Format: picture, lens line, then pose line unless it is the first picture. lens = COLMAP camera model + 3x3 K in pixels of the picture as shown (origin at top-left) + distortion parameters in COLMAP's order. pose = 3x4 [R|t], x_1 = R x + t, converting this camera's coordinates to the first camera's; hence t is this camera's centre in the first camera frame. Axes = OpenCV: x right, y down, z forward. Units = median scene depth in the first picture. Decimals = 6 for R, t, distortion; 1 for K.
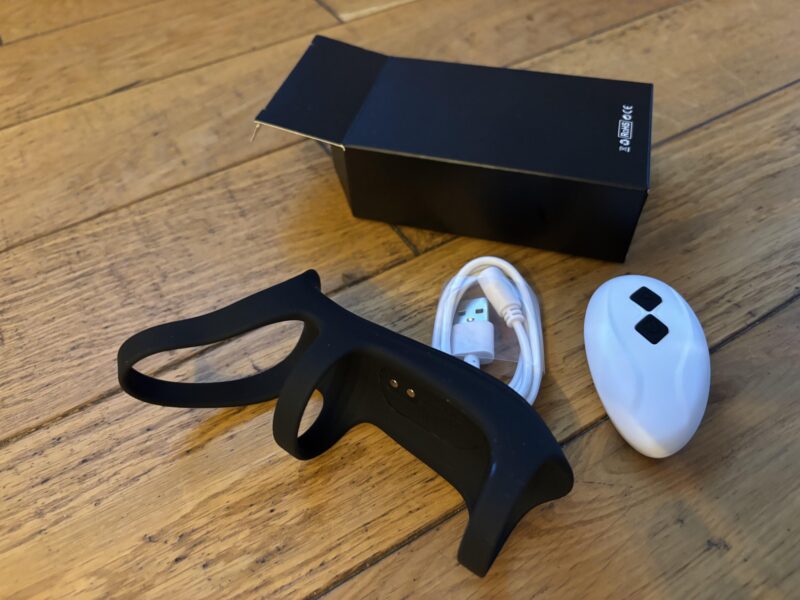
lens RADIAL K [[641.6, 0, 400.9], [0, 641.6, 297.9], [0, 0, 1]] dist [0.004525, -0.027901]
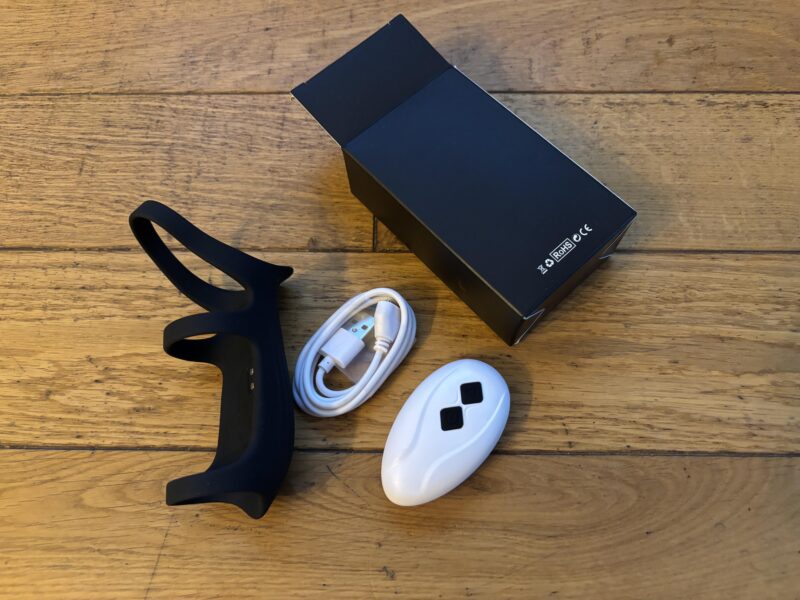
lens RADIAL K [[641.6, 0, 405.3], [0, 641.6, 300.5], [0, 0, 1]] dist [0.004525, -0.027901]
pose [[0.848598, 0.492929, -0.192101, 0.387257], [-0.404937, 0.838875, 0.363752, -0.493847], [0.340453, -0.230891, 0.911472, -0.100742]]
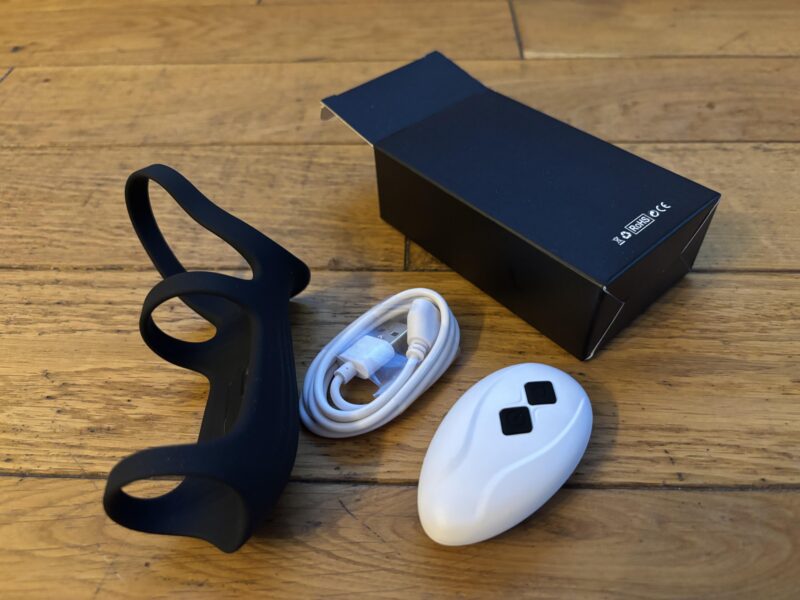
lens RADIAL K [[641.6, 0, 400.8], [0, 641.6, 299.4], [0, 0, 1]] dist [0.004525, -0.027901]
pose [[0.835236, 0.393590, -0.384015, 0.471648], [-0.413476, 0.909907, 0.033280, -0.061572], [0.362516, 0.130984, 0.922727, 0.072109]]
